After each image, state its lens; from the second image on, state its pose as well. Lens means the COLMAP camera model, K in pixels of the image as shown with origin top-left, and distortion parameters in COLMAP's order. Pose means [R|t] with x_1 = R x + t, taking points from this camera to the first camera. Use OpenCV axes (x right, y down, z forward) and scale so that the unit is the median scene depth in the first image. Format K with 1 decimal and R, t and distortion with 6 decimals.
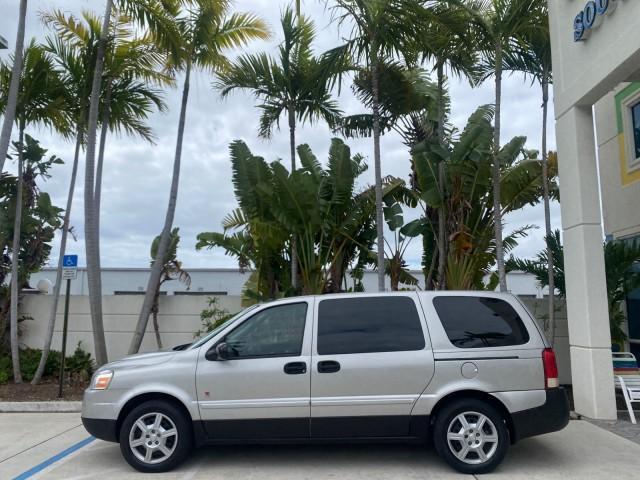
lens RADIAL K [[489.8, 0, 318.2], [0, 489.8, 239.8], [0, 0, 1]] dist [0.029375, -0.031906]
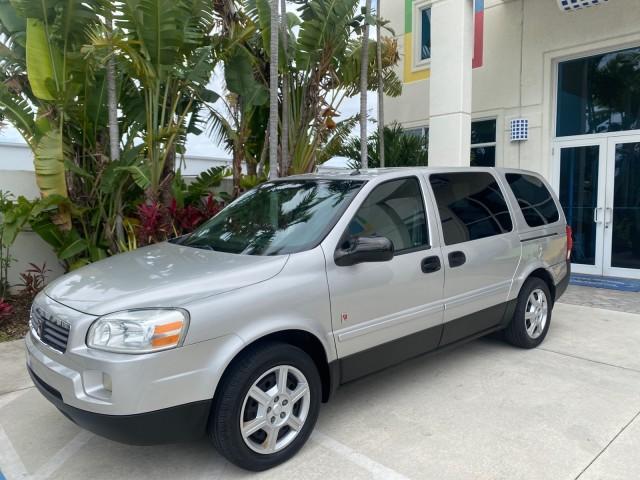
lens RADIAL K [[482.3, 0, 323.1], [0, 482.3, 233.1], [0, 0, 1]] dist [0.018312, -0.017923]
pose [[0.725006, -0.051095, 0.686844, -0.612083], [-0.102476, 0.978142, 0.180934, 0.095377], [-0.681076, -0.201563, 0.703923, 0.573356]]
